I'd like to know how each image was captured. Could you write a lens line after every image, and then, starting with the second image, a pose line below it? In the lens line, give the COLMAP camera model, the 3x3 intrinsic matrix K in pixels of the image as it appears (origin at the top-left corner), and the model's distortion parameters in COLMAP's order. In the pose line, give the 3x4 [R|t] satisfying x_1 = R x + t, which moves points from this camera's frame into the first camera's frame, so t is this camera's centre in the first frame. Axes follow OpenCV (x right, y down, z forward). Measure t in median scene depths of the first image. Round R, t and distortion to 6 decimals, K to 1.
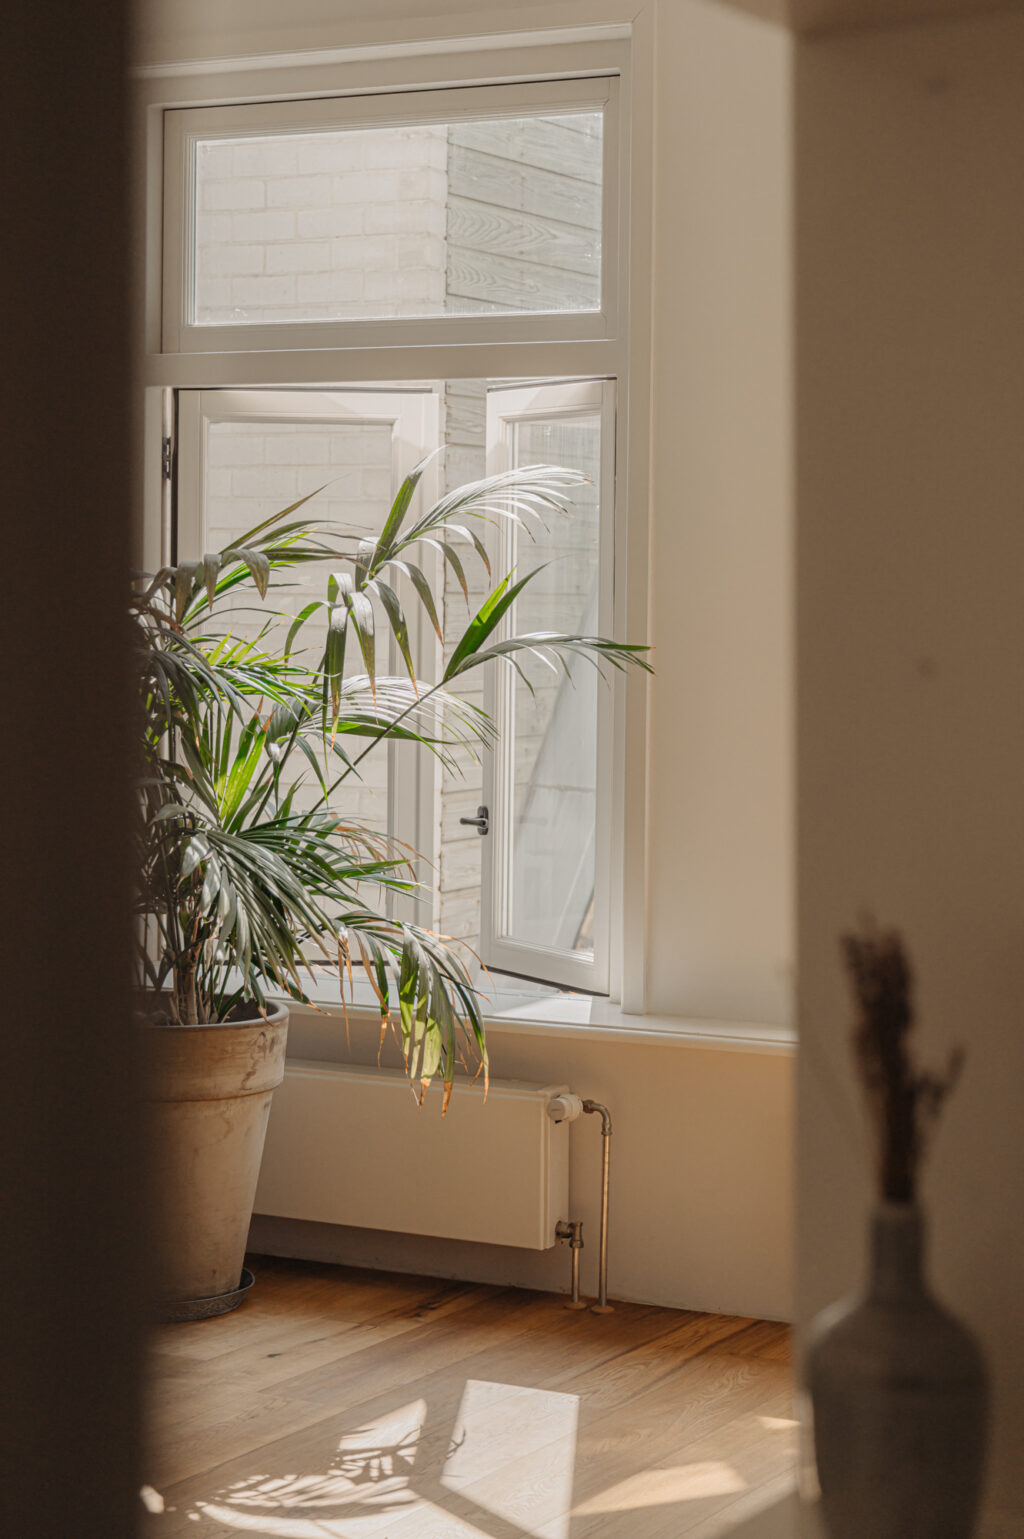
lens RADIAL K [[3070.7, 0, 512.0], [0, 3070.7, 769.5], [0, 0, 1]] dist [0.133989, 0.095283]
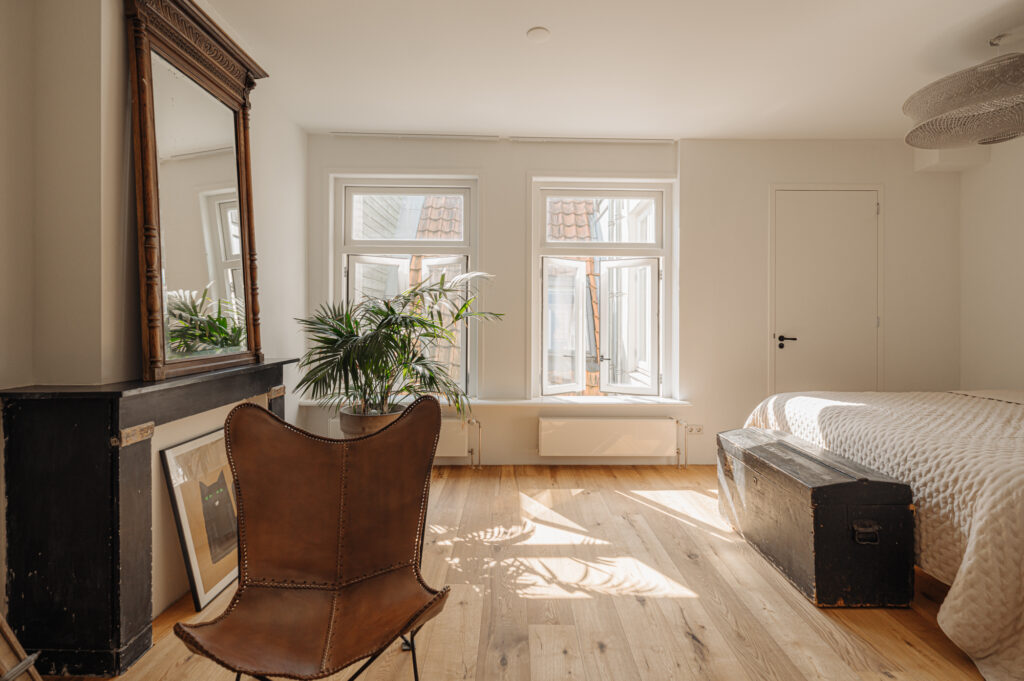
lens RADIAL K [[483.0, 0, 512.8], [0, 483.0, 320.1], [0, 0, 1]] dist [-0.000861, -0.000363]
pose [[0.878336, -0.012854, 0.477870, -0.259742], [0.034954, 0.998690, -0.037383, -0.005665], [-0.476764, 0.049538, 0.877635, 0.385008]]
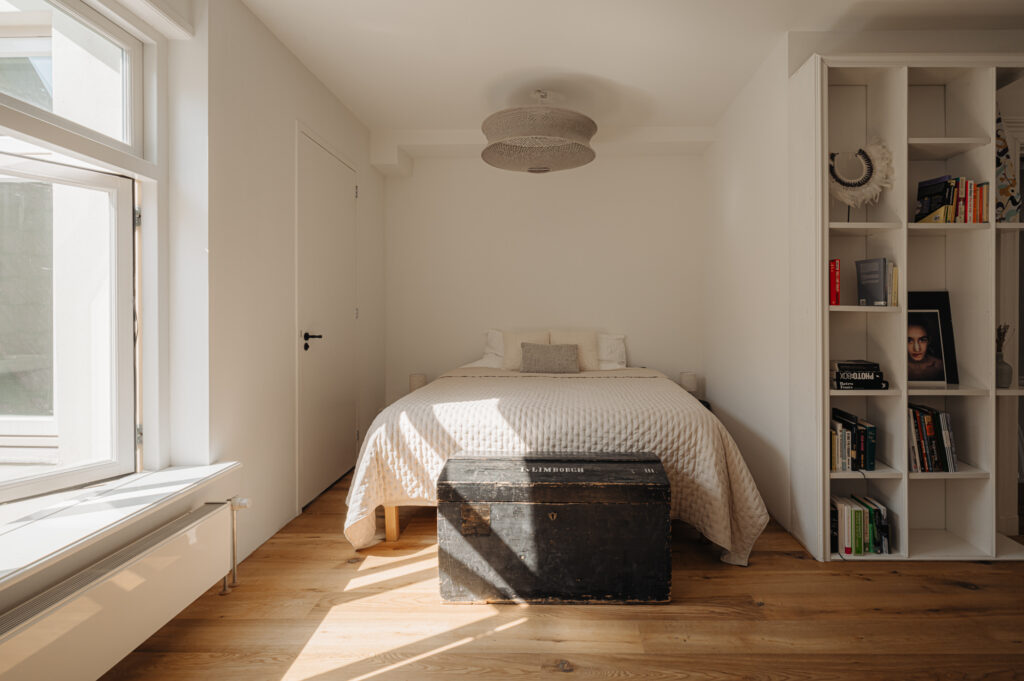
lens RADIAL K [[476.2, 0, 513.7], [0, 476.2, 314.4], [0, 0, 1]] dist [0.000088, -0.000025]
pose [[-0.474310, -0.019002, 0.880153, -0.143685], [0.034993, 0.998570, 0.040416, -0.027751], [-0.879662, 0.049969, -0.472967, 0.846471]]
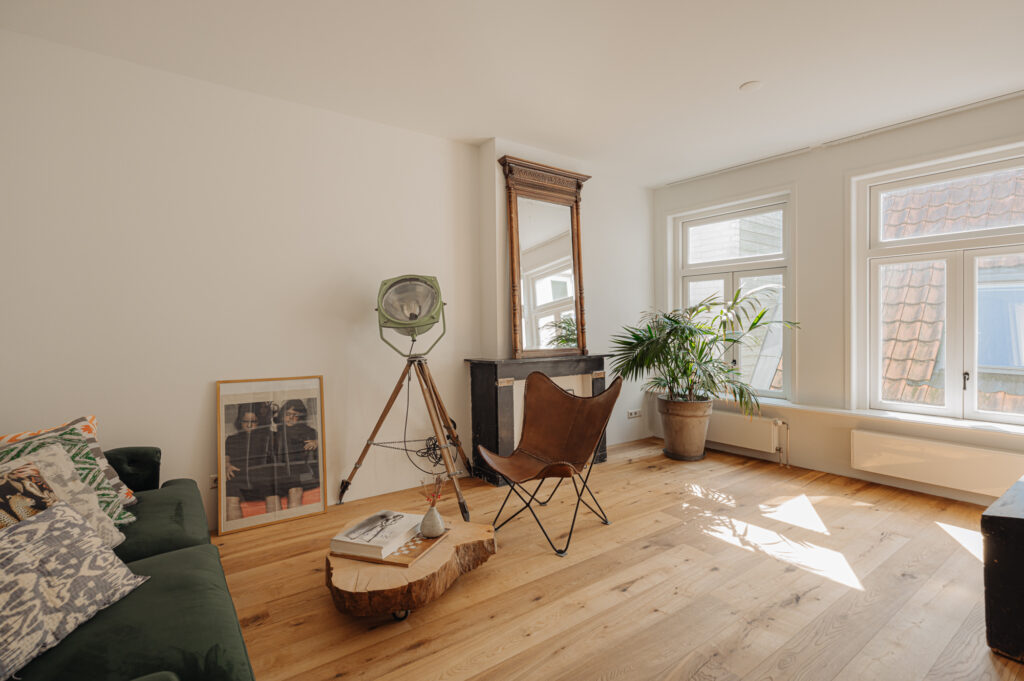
lens RADIAL K [[485.6, 0, 512.0], [0, 485.6, 340.5], [0, 0, 1]] dist [0.003198, 0.000217]
pose [[0.905858, -0.010158, -0.423459, -0.034866], [-0.001850, 0.999608, -0.027936, 0.007358], [0.423577, 0.026089, 0.905484, 0.167668]]
